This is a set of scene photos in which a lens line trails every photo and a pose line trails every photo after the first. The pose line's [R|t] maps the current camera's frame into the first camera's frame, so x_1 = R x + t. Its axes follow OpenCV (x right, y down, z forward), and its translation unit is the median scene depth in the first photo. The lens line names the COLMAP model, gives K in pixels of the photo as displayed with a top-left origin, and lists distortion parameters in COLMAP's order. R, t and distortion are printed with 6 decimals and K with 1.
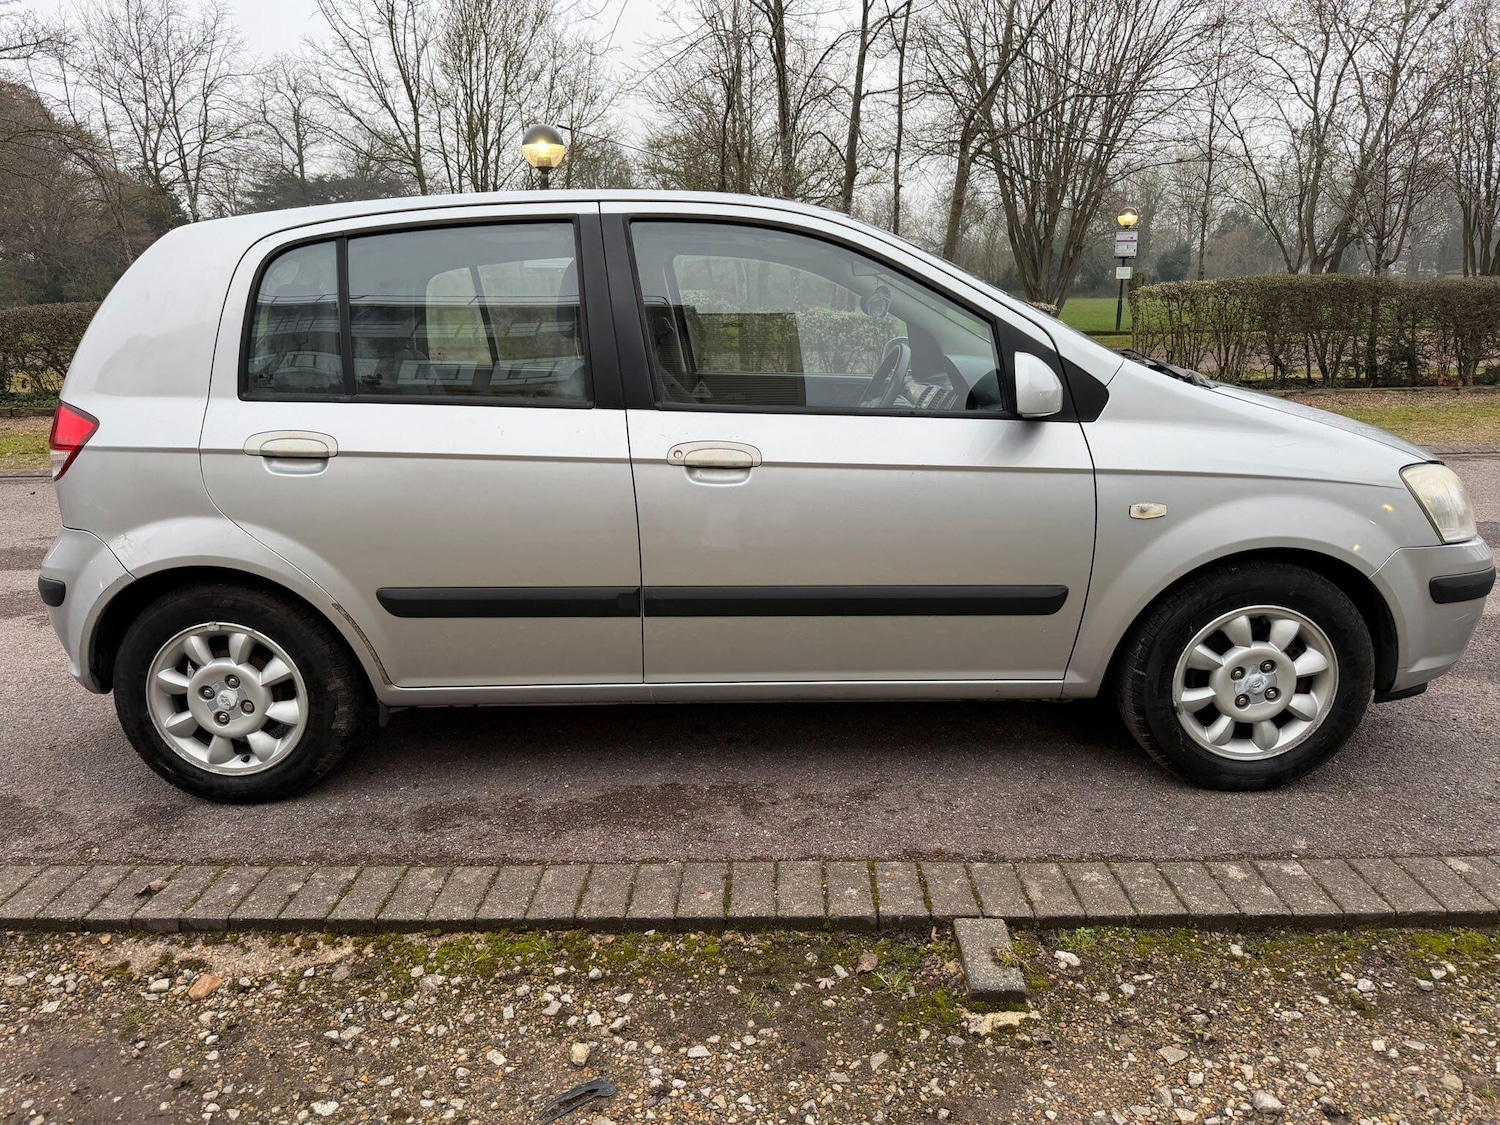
lens RADIAL K [[1068.0, 0, 747.1], [0, 1068.0, 572.6], [0, 0, 1]] dist [0.014023, -0.021881]
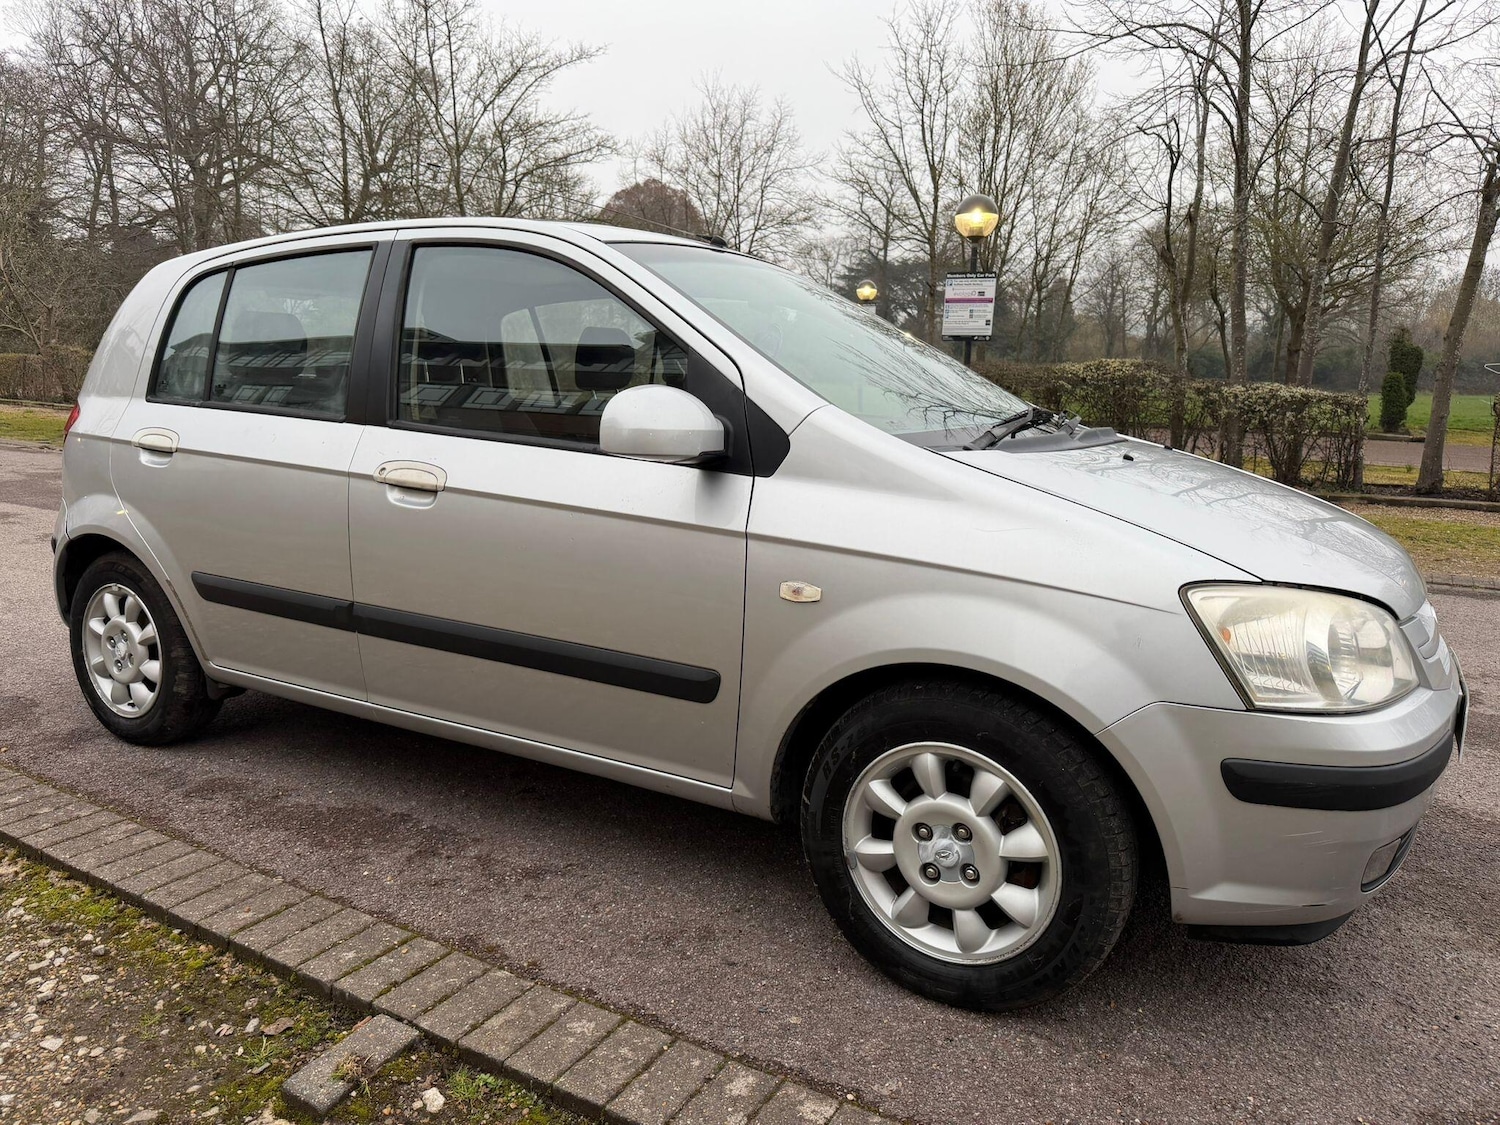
lens RADIAL K [[1068.0, 0, 737.5], [0, 1068.0, 567.6], [0, 0, 1]] dist [0.014023, -0.021881]
pose [[0.865851, 0.121135, -0.485415, 0.692841], [-0.156121, 0.987216, -0.032119, -0.042402], [0.475319, 0.103594, 0.873694, 0.287945]]
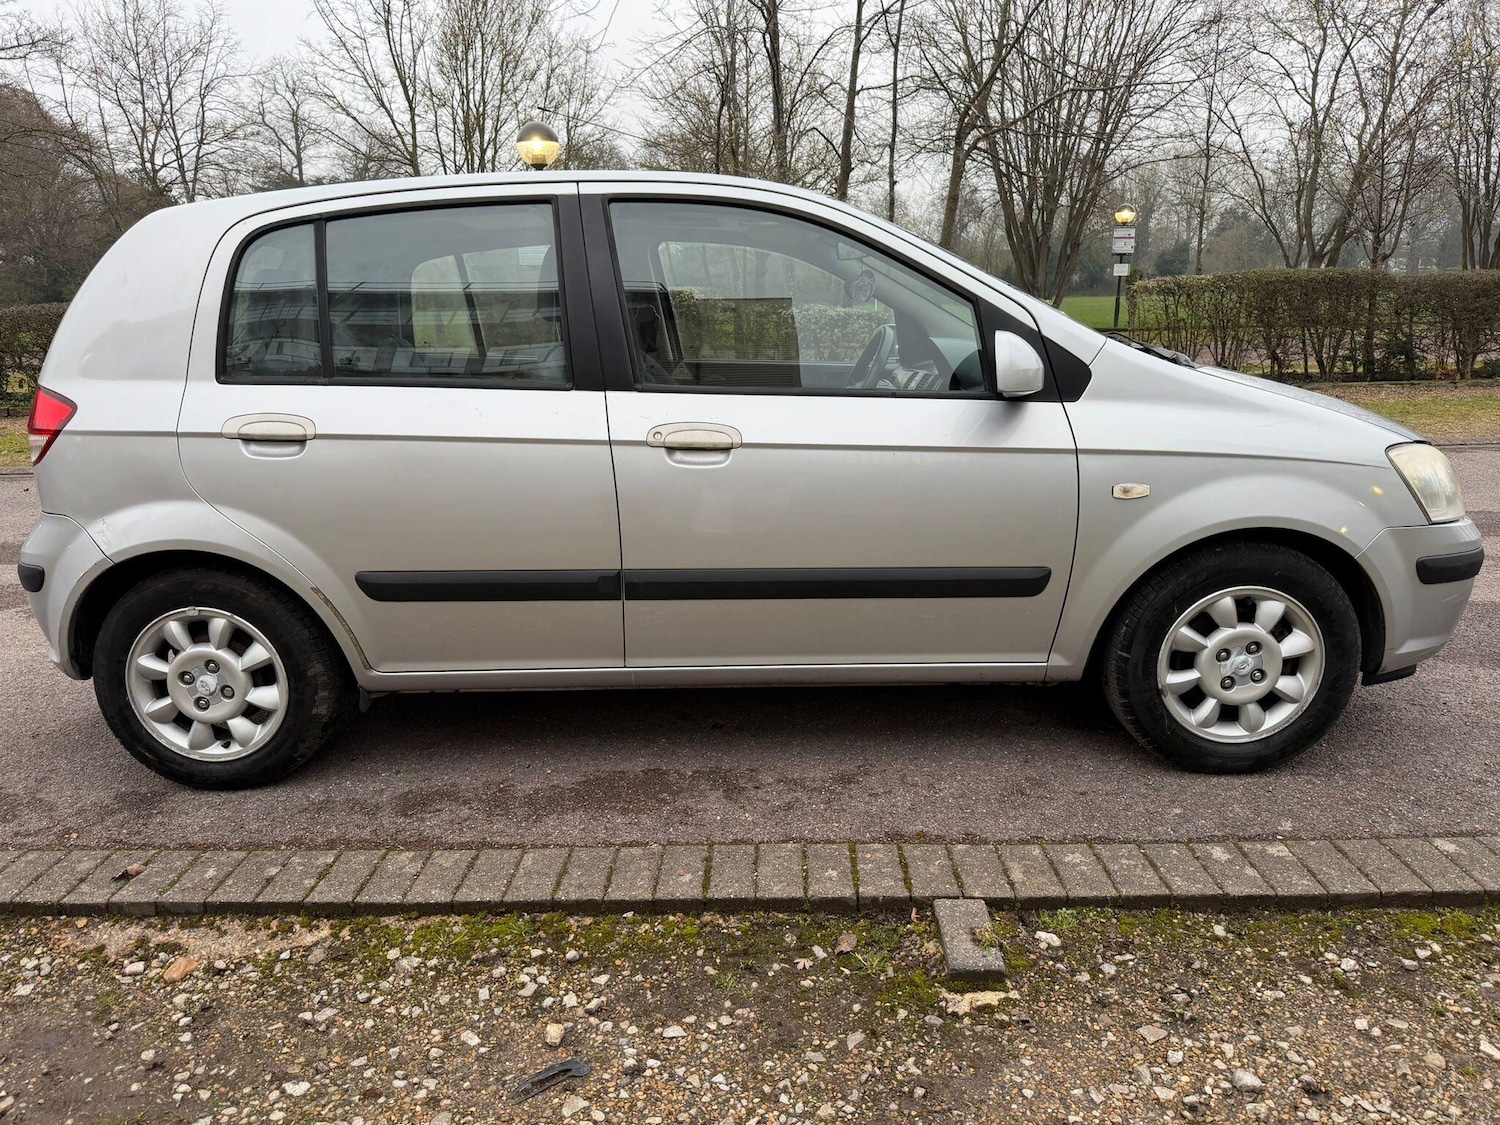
lens RADIAL K [[1068.0, 0, 743.2], [0, 1068.0, 572.1], [0, 0, 1]] dist [0.014023, -0.021881]
pose [[0.999987, -0.003544, -0.003566, 0.017647], [0.003541, 0.999993, -0.000778, 0.016790], [0.003568, 0.000766, 0.999993, 0.006154]]
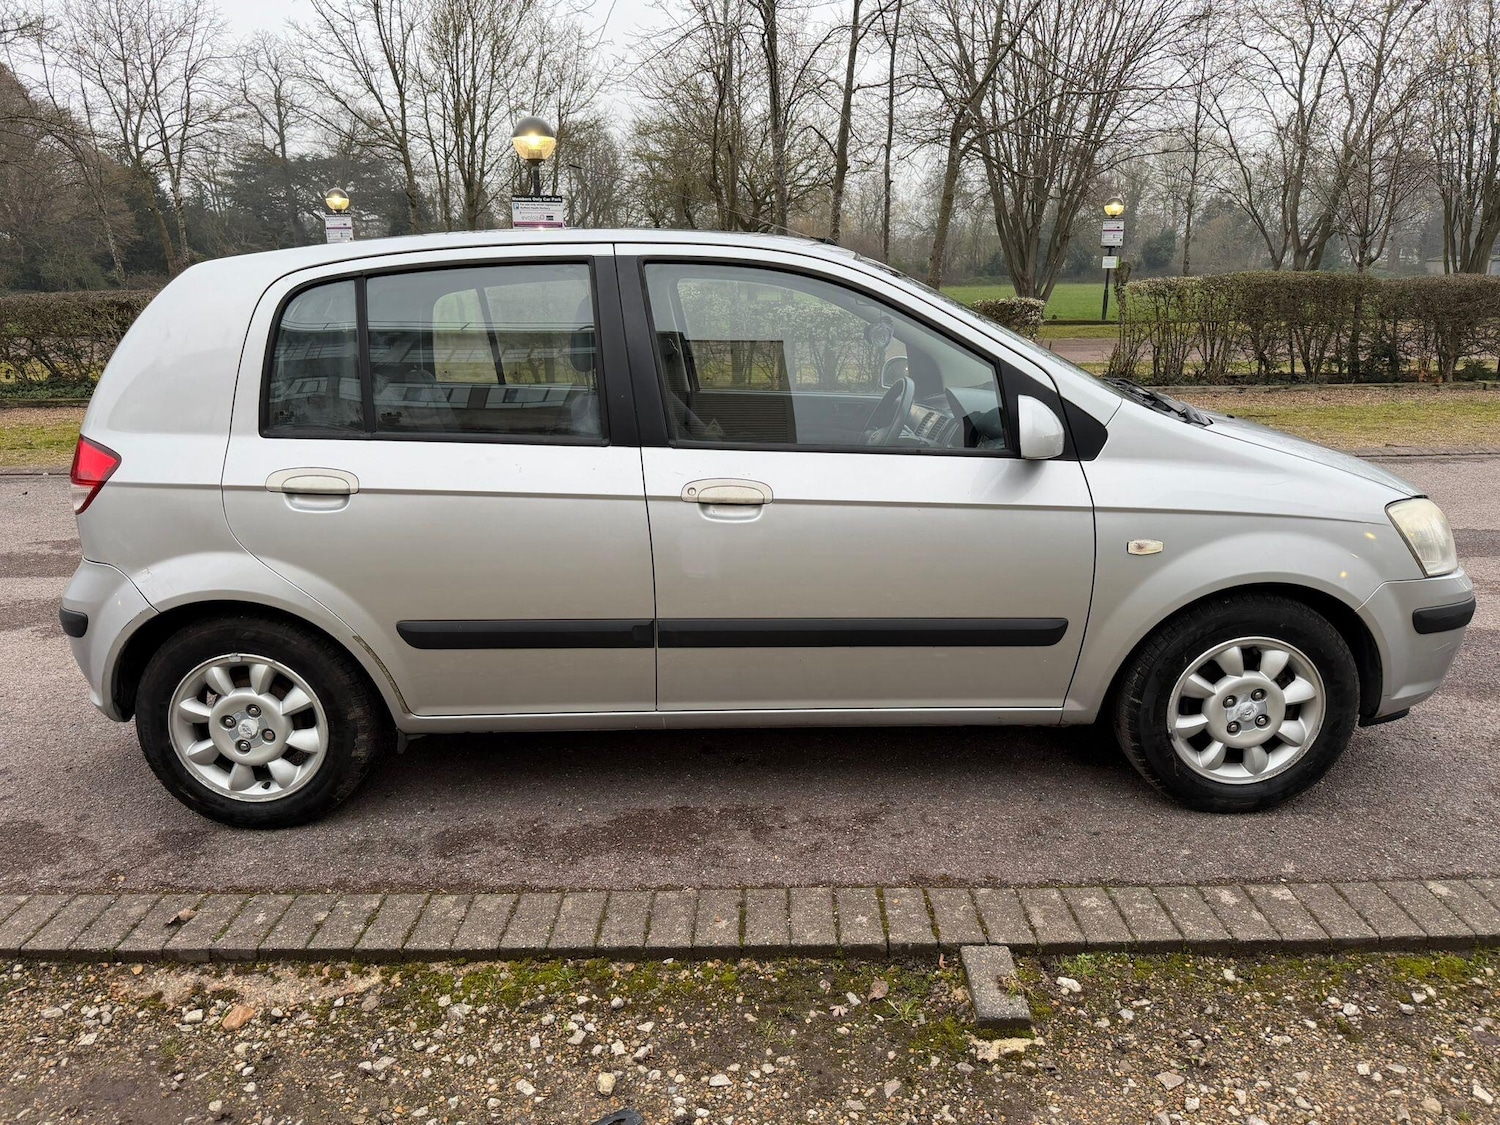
lens RADIAL K [[1068.0, 0, 753.1], [0, 1068.0, 569.3], [0, 0, 1]] dist [0.014023, -0.021881]
pose [[0.999825, 0.000184, 0.018710, -0.024076], [-0.000422, 0.999919, 0.012728, -0.048057], [-0.018706, -0.012733, 0.999744, -0.029216]]
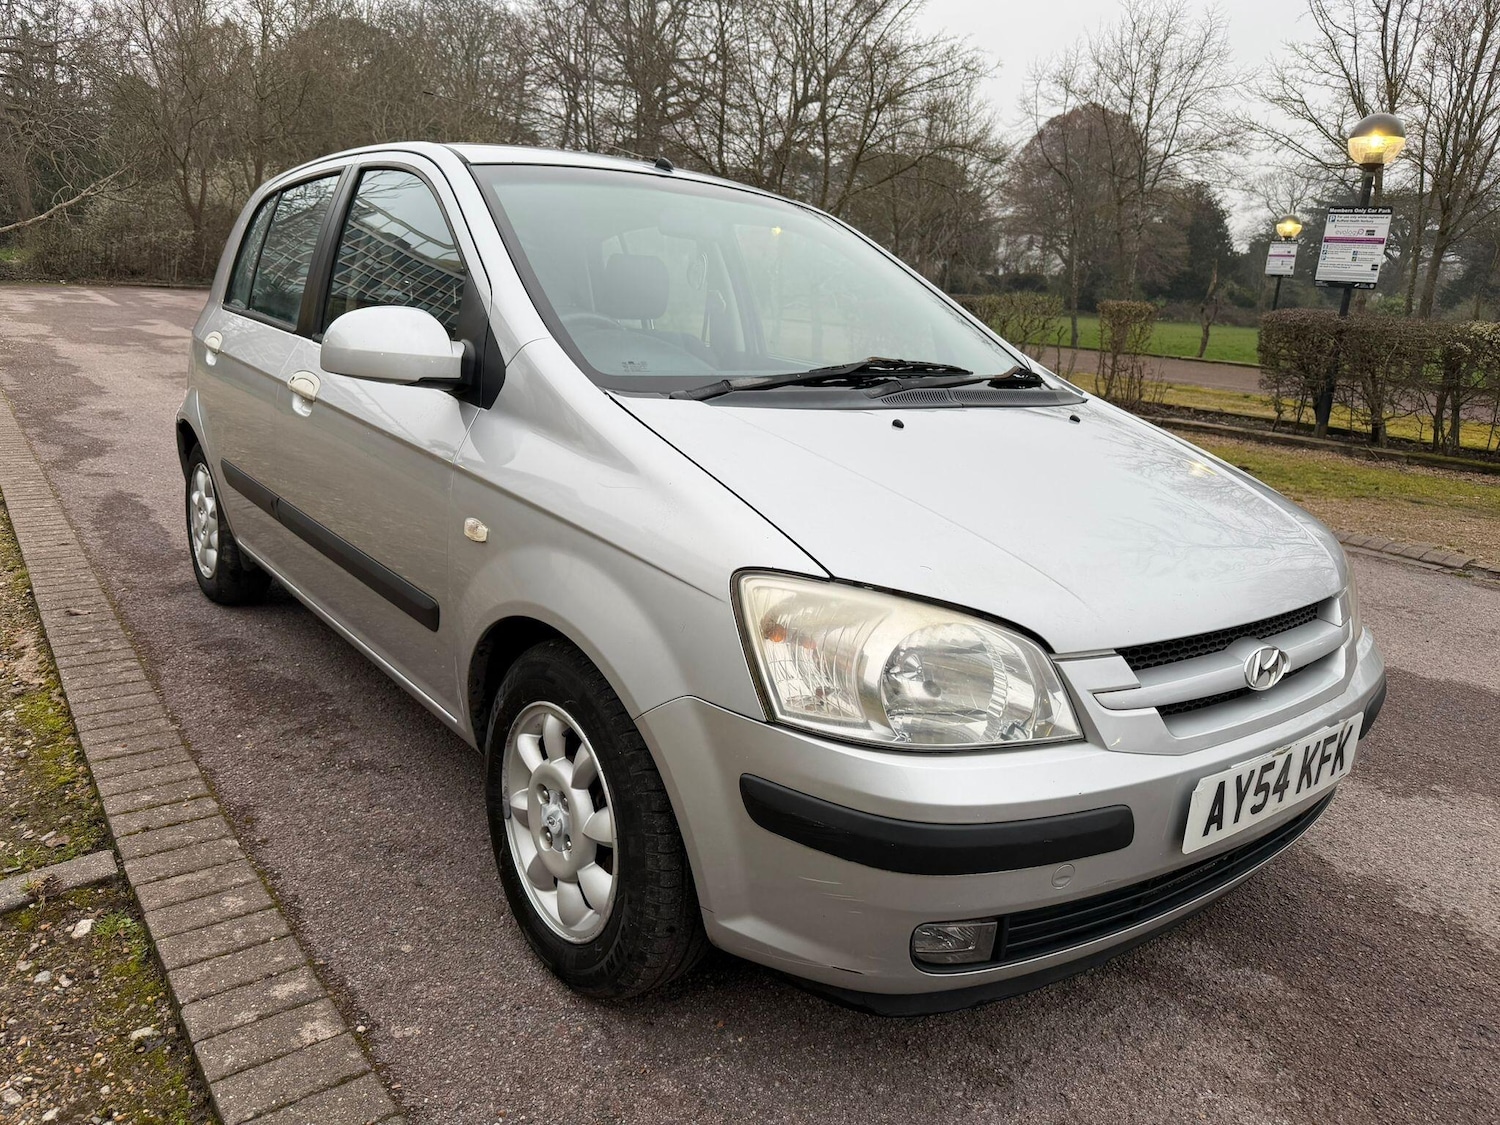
lens RADIAL K [[1068.0, 0, 732.7], [0, 1068.0, 561.3], [0, 0, 1]] dist [0.014023, -0.021881]
pose [[0.613070, 0.246199, -0.750687, 1.038149], [-0.264694, 0.959294, 0.098445, -0.156133], [0.744367, 0.138348, 0.653282, 0.625974]]
